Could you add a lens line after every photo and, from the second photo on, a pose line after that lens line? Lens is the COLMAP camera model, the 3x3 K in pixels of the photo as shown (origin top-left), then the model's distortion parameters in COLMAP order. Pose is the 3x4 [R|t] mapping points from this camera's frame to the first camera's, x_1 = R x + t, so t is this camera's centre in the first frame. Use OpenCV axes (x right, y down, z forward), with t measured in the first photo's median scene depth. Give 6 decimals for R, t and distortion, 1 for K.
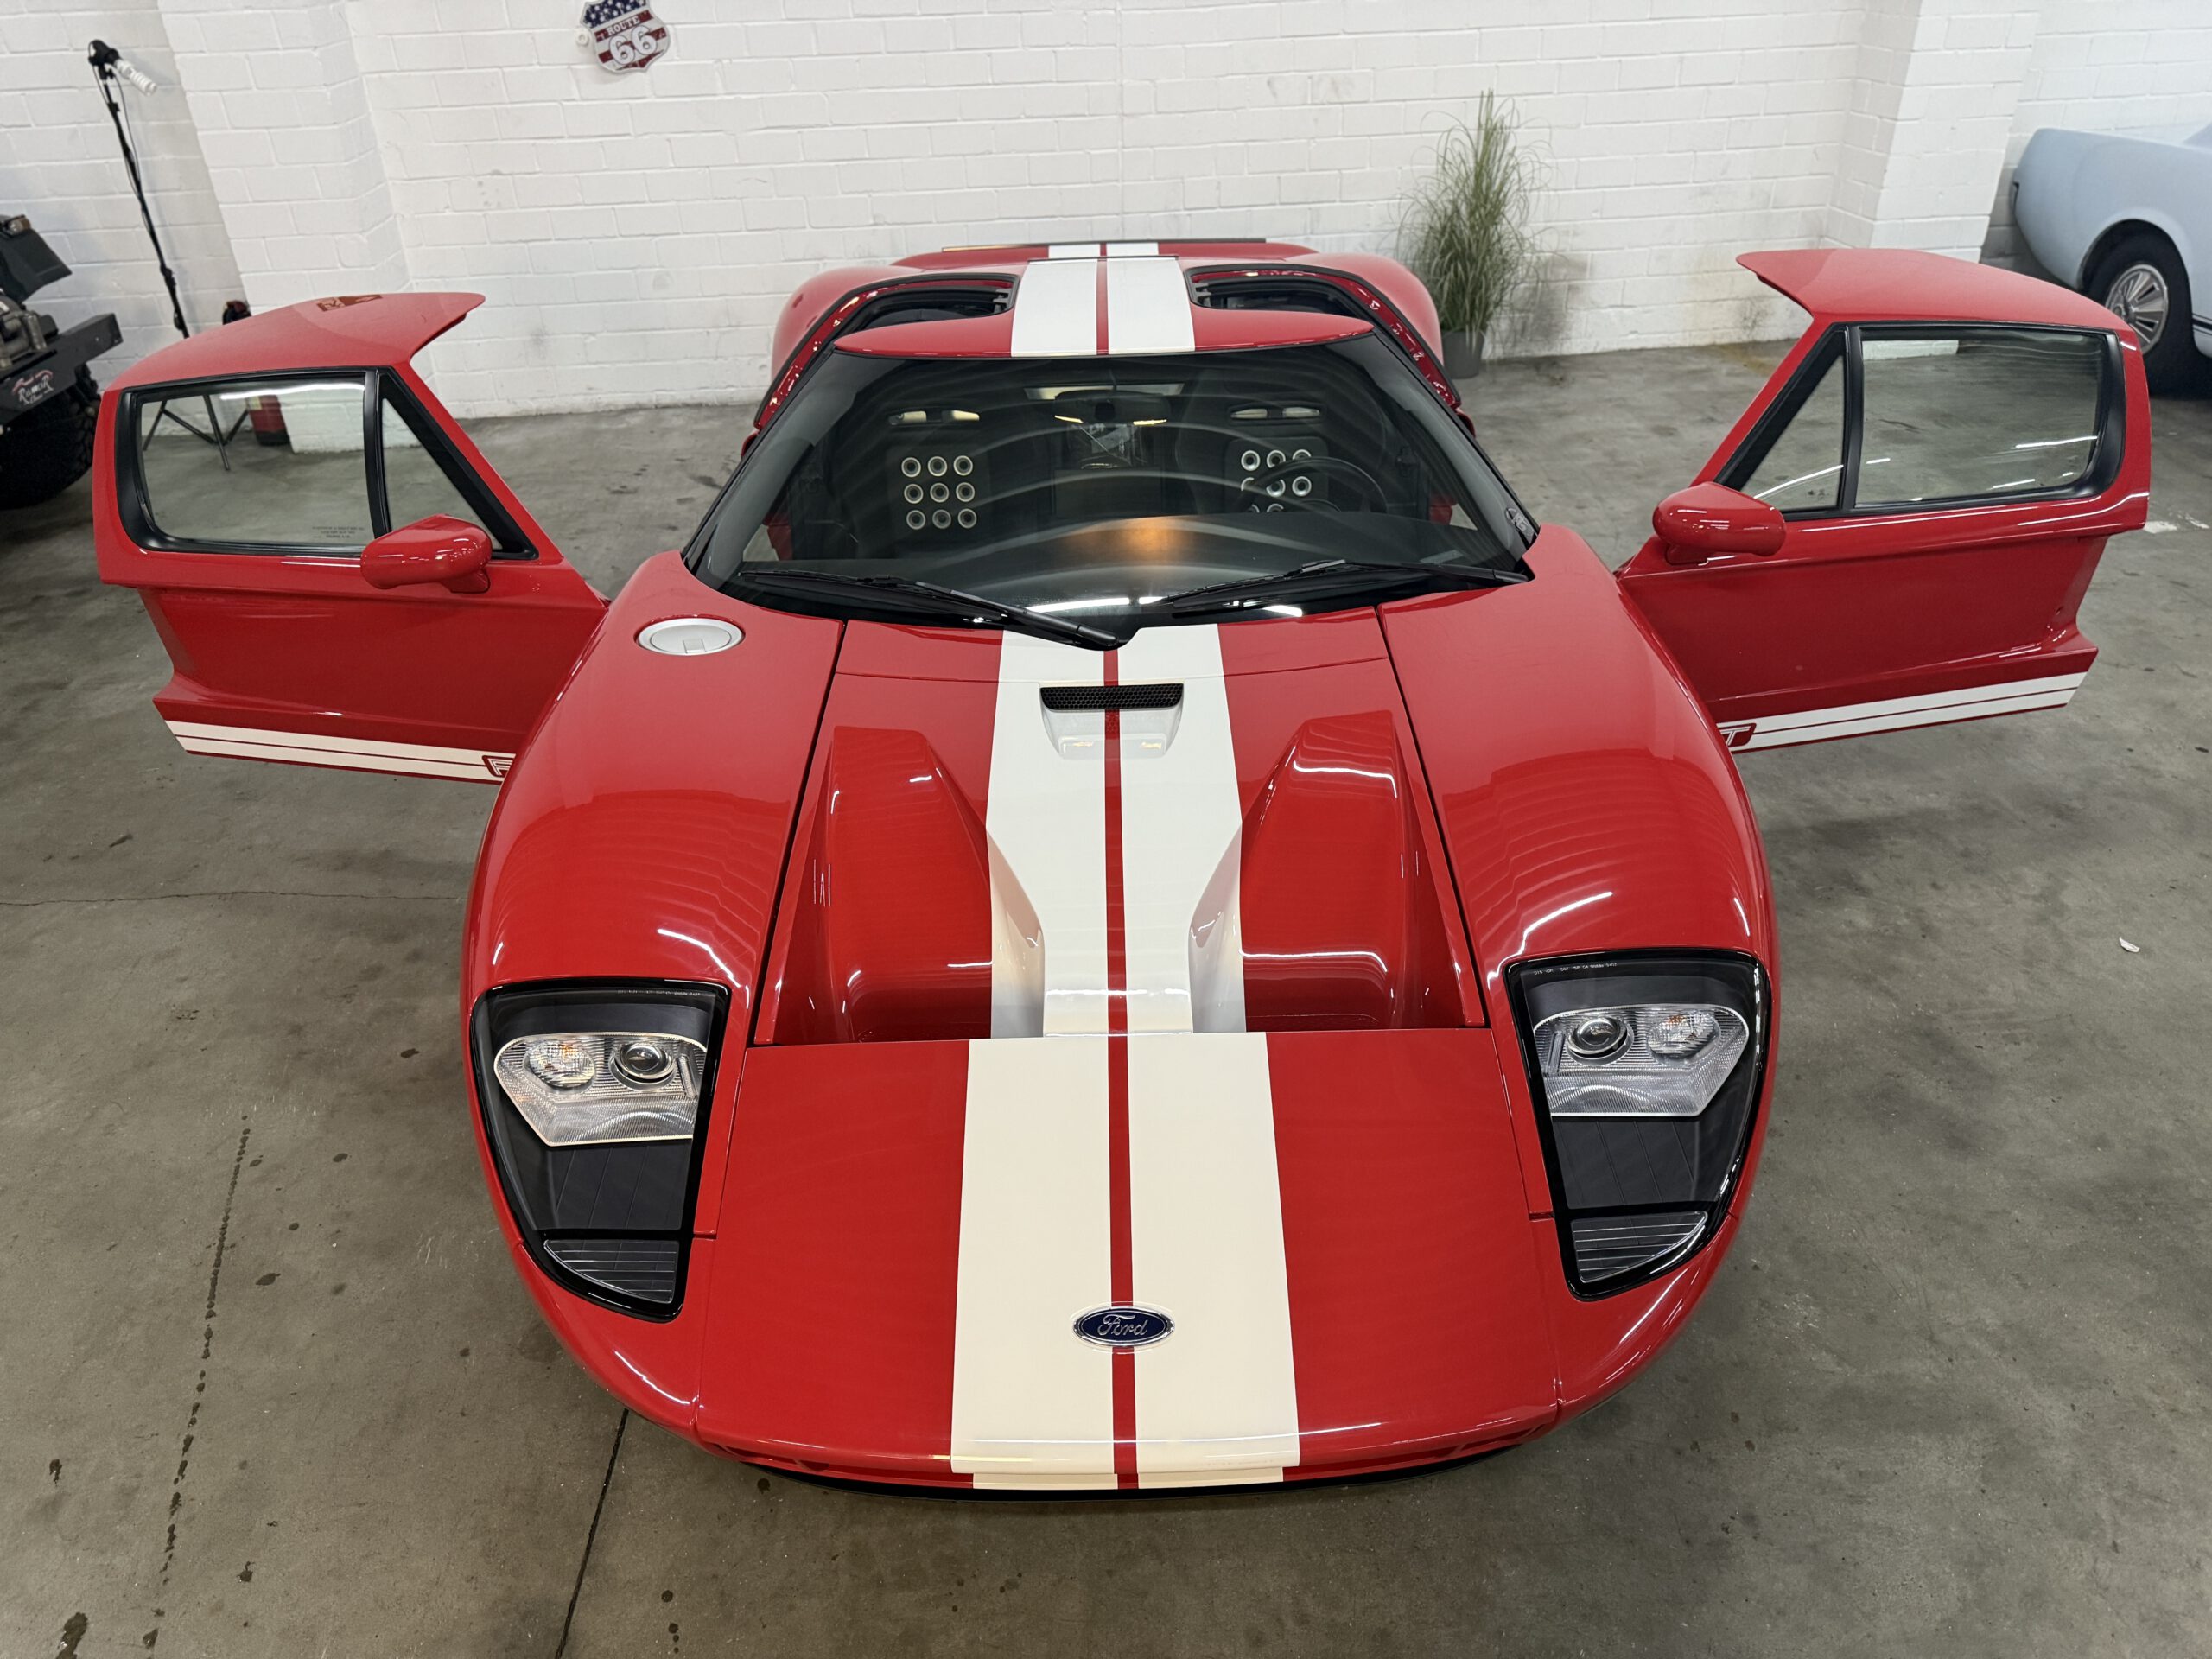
lens RADIAL K [[1555.4, 0, 1106.0], [0, 1555.4, 829.5], [0, 0, 1]] dist [0.046650, -0.057616]
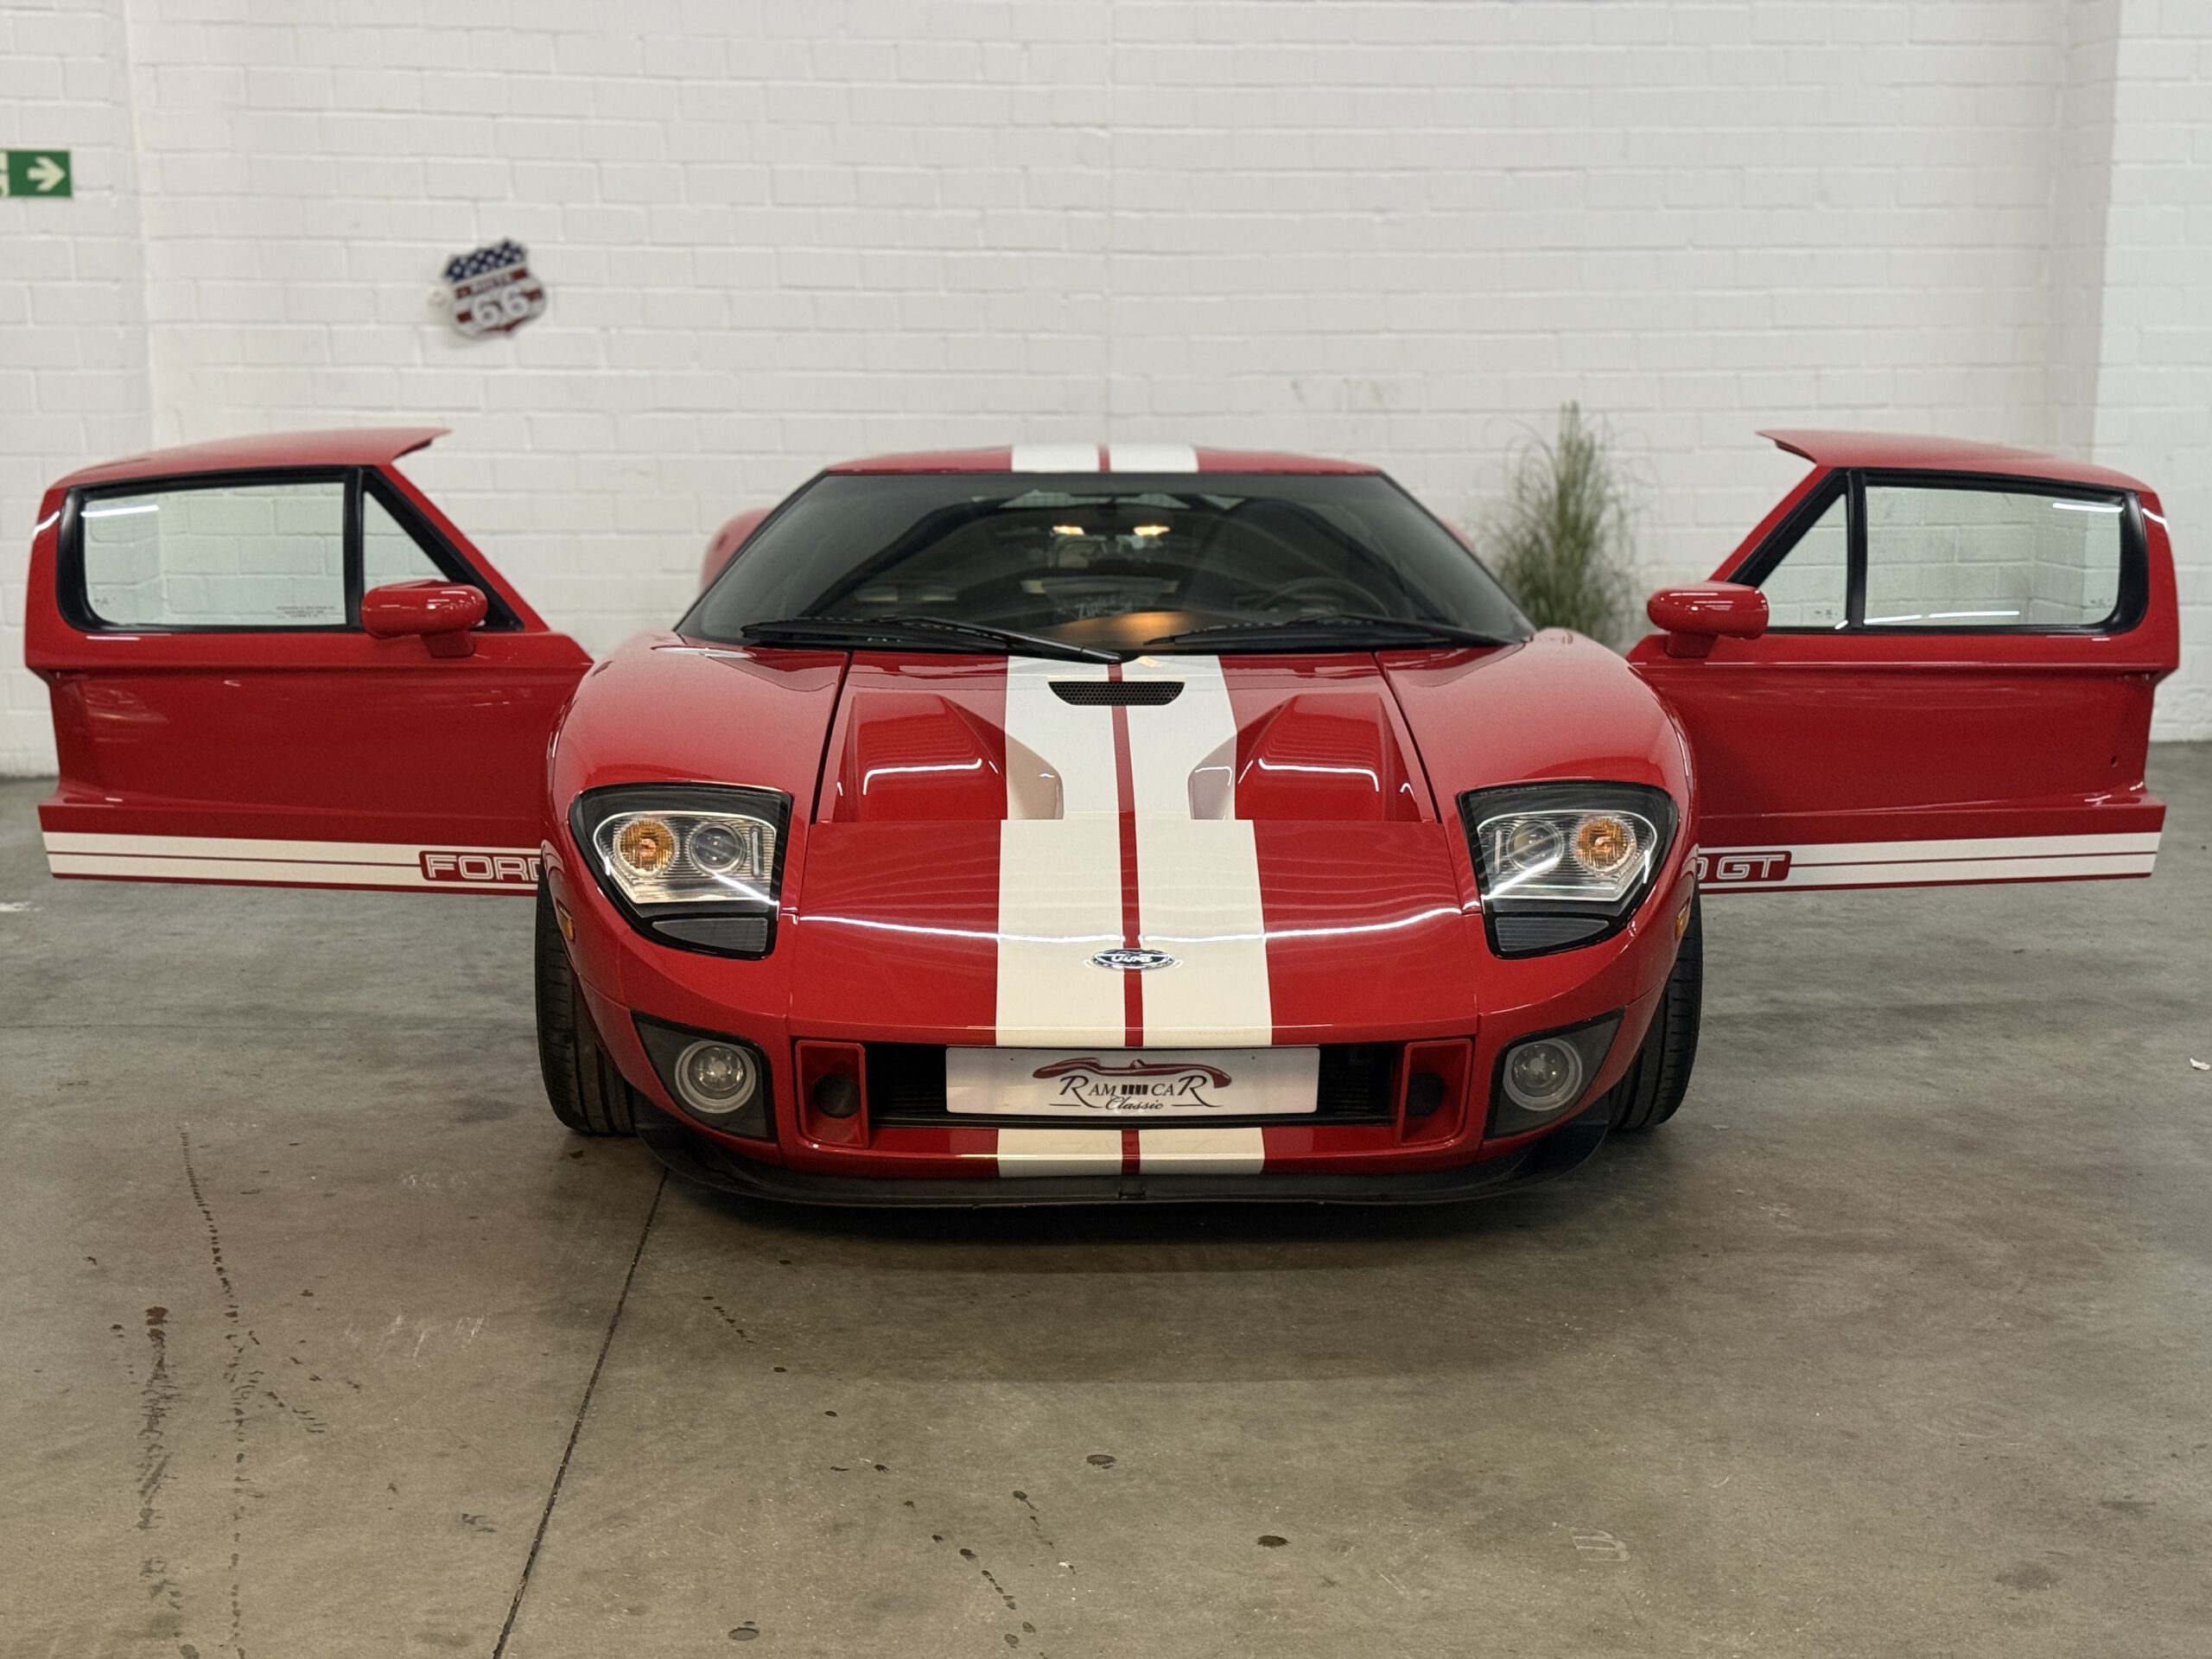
lens RADIAL K [[3081.2, 0, 1106.0], [0, 3081.2, 829.5], [0, 0, 1]] dist [0.170835, -0.088012]
pose [[0.999357, 0.028529, 0.021736, -0.036878], [-0.018454, 0.928675, -0.370435, 0.627830], [-0.030754, 0.369796, 0.928604, -0.732178]]
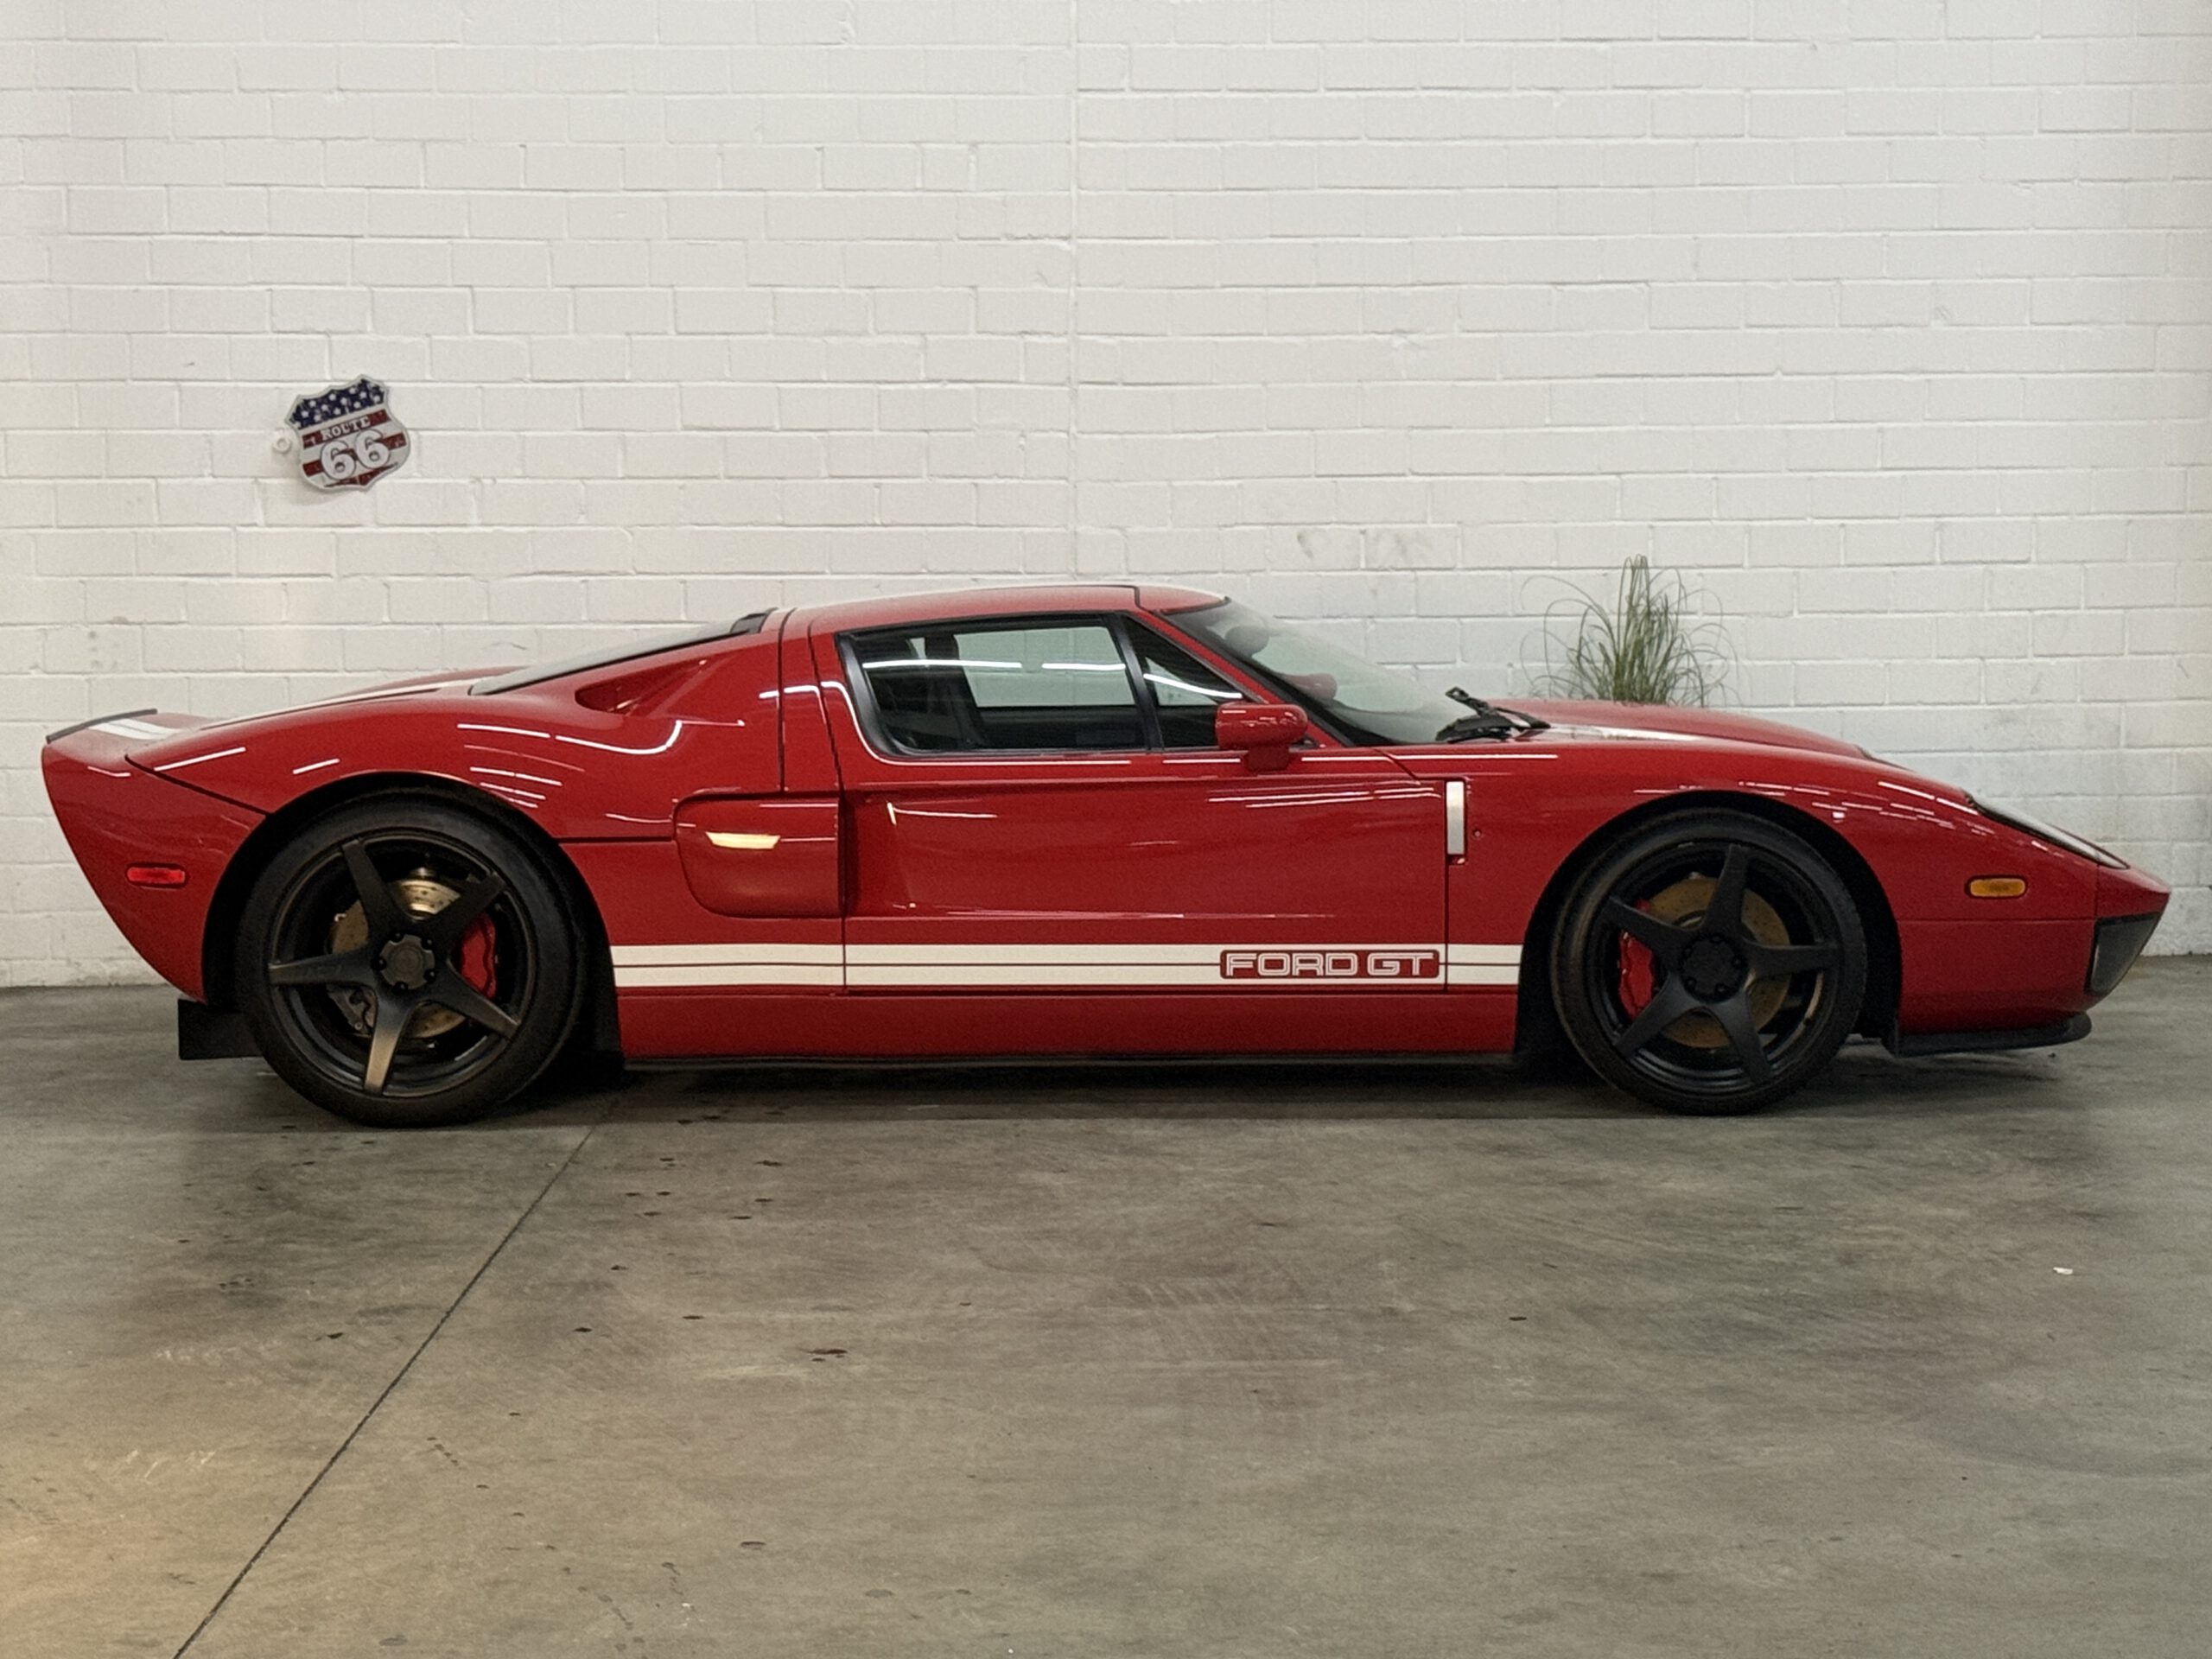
lens RADIAL K [[4693.1, 0, 1106.0], [0, 4693.1, 829.5], [0, 0, 1]] dist [0.163423, 0.150552]
pose [[0.998739, 0.028103, -0.041604, 0.216765], [-0.043485, 0.898387, -0.437046, 1.001535], [0.025094, 0.438304, 0.898476, -1.444659]]
